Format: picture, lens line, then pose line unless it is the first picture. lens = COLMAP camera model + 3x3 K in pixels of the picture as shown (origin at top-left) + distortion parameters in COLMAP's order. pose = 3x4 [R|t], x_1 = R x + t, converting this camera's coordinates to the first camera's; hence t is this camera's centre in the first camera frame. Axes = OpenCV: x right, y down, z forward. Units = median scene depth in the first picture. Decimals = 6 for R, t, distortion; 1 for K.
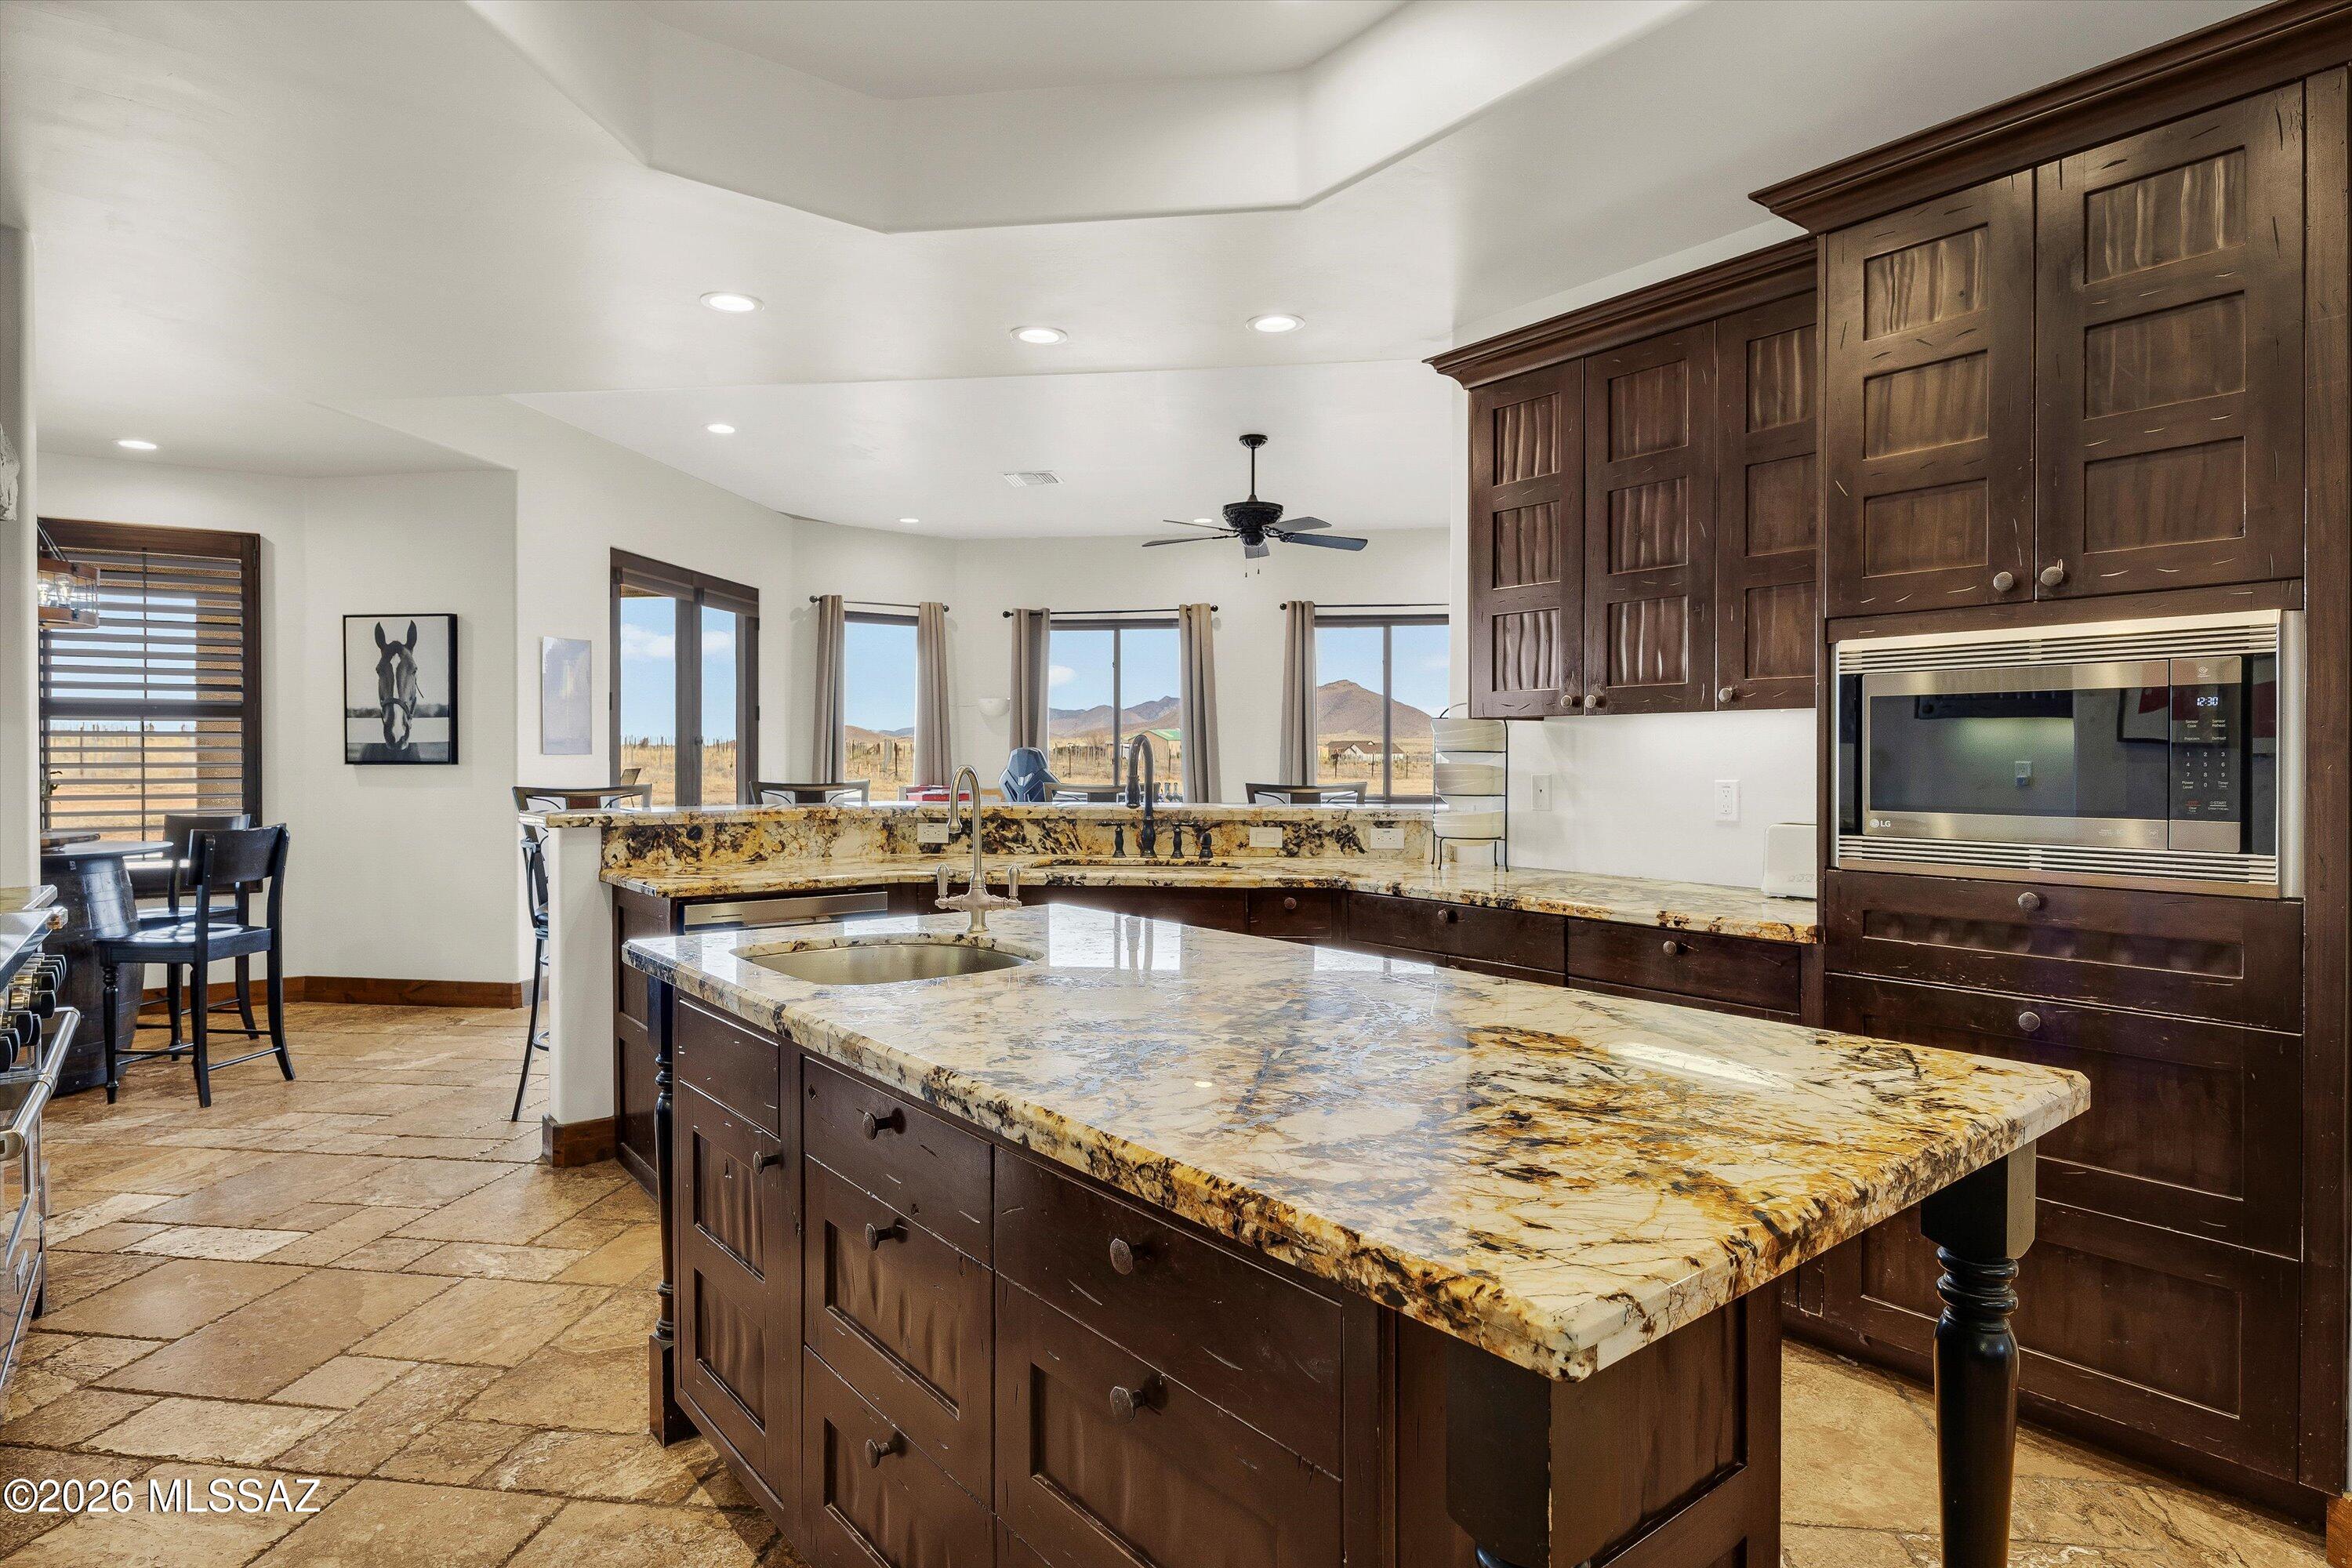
lens RADIAL K [[1289.5, 0, 1176.0], [0, 1289.5, 784.0], [0, 0, 1]] dist [0.011810, 0.000492]
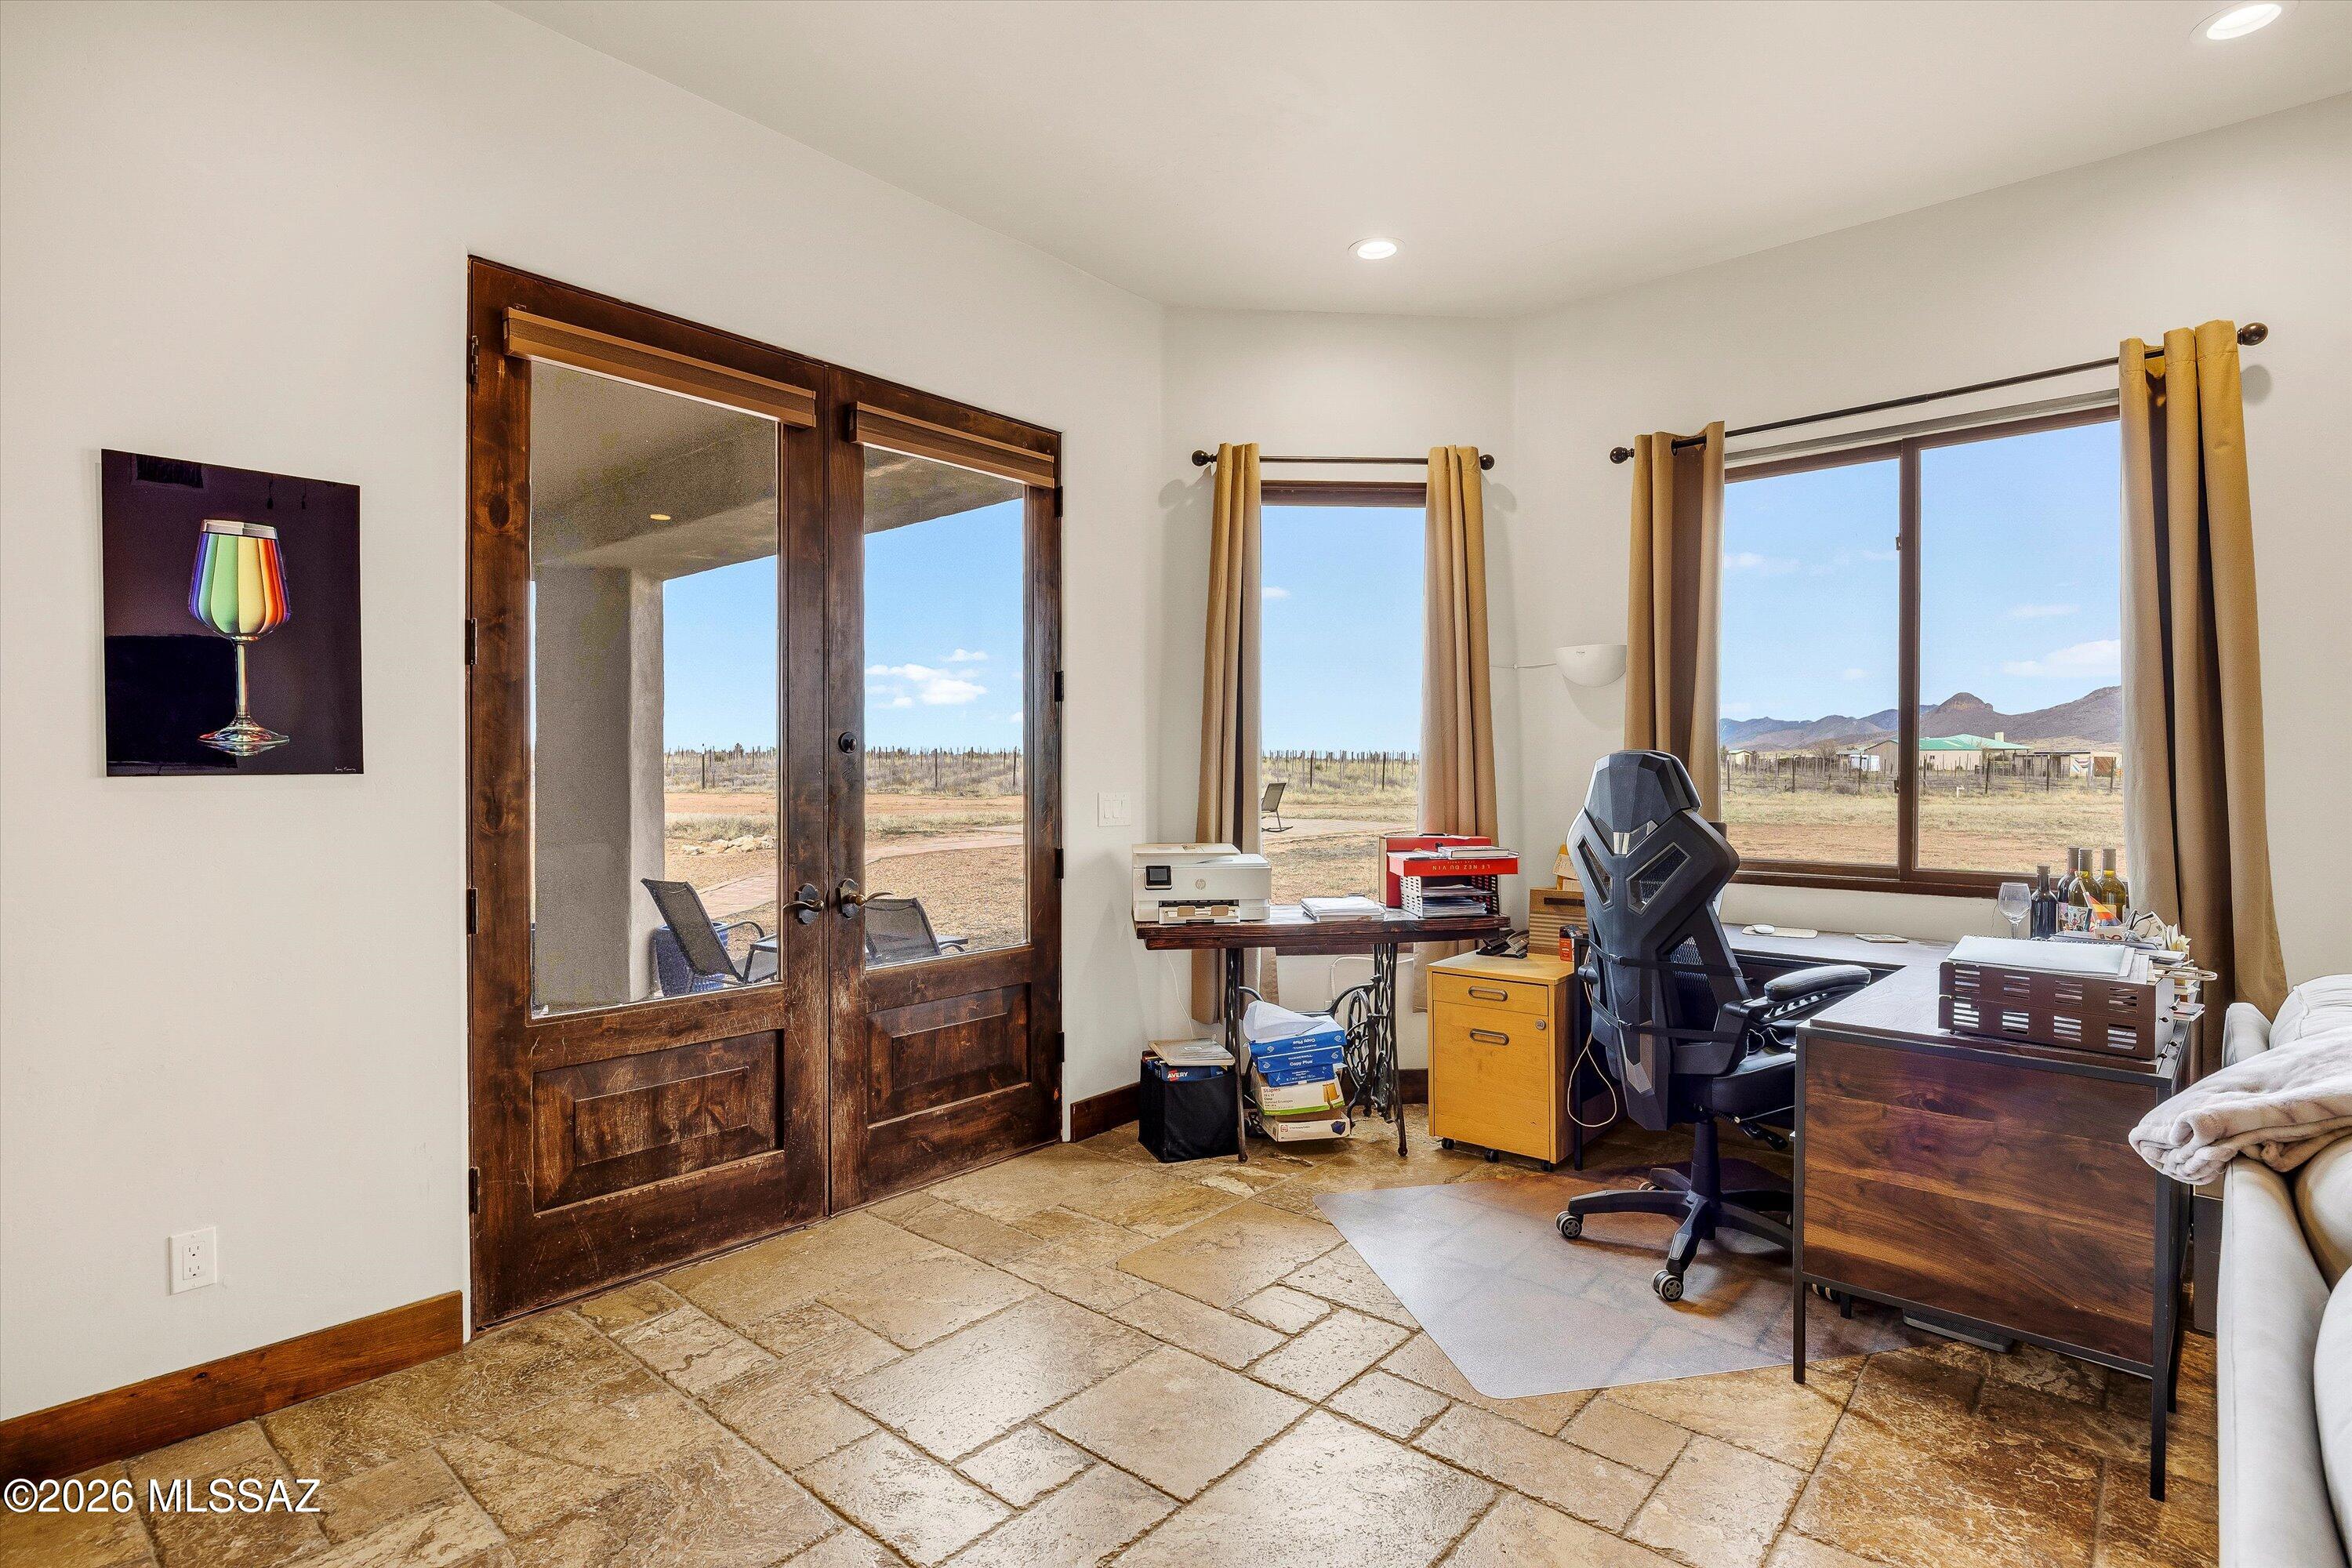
lens RADIAL K [[1153.0, 0, 1188.1], [0, 1153.0, 777.9], [0, 0, 1]] dist [-0.004486, -0.000051]
pose [[0.843485, 0.001196, -0.537152, -0.068271], [-0.008584, 0.999900, -0.011252, -0.022539], [0.537085, 0.014102, 0.843411, 0.927840]]
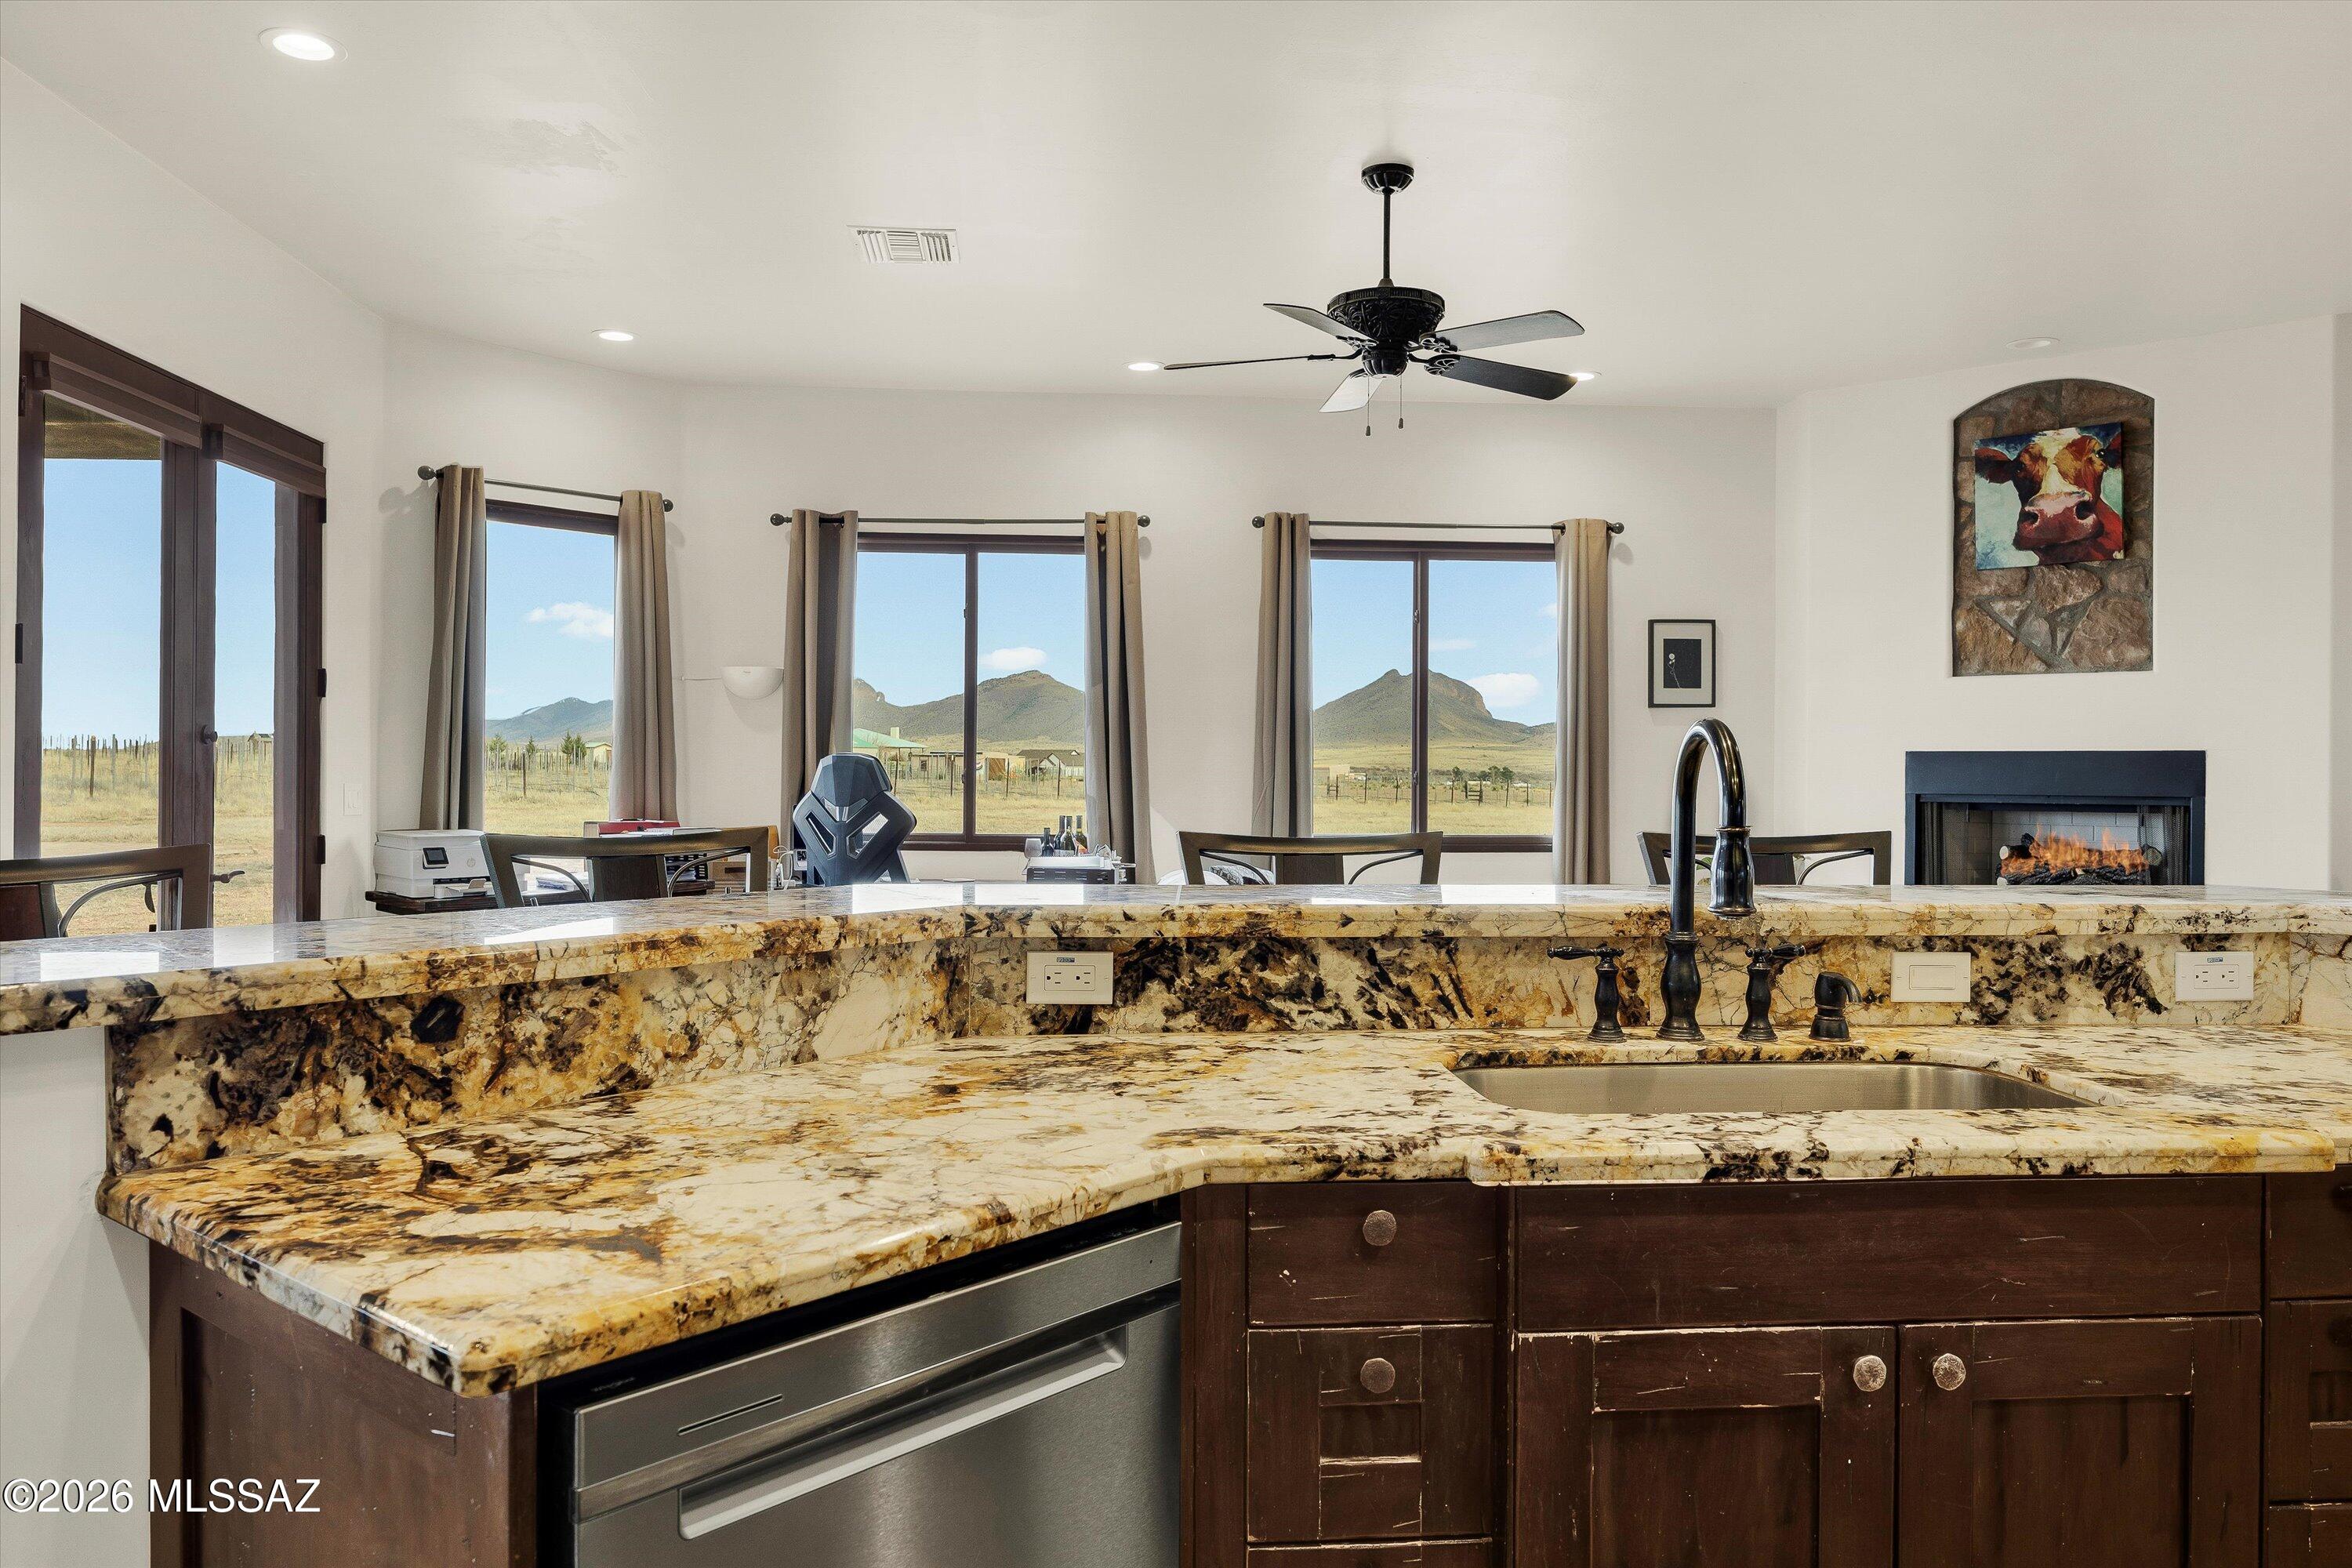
lens RADIAL K [[1684.3, 0, 1176.0], [0, 1684.3, 784.0], [0, 0, 1]] dist [0.006863, 0.003086]
pose [[0.976788, 0.003025, 0.214185, -0.188475], [-0.000210, 0.999913, -0.013166, -0.008024], [-0.214206, 0.012815, 0.976704, 0.375743]]
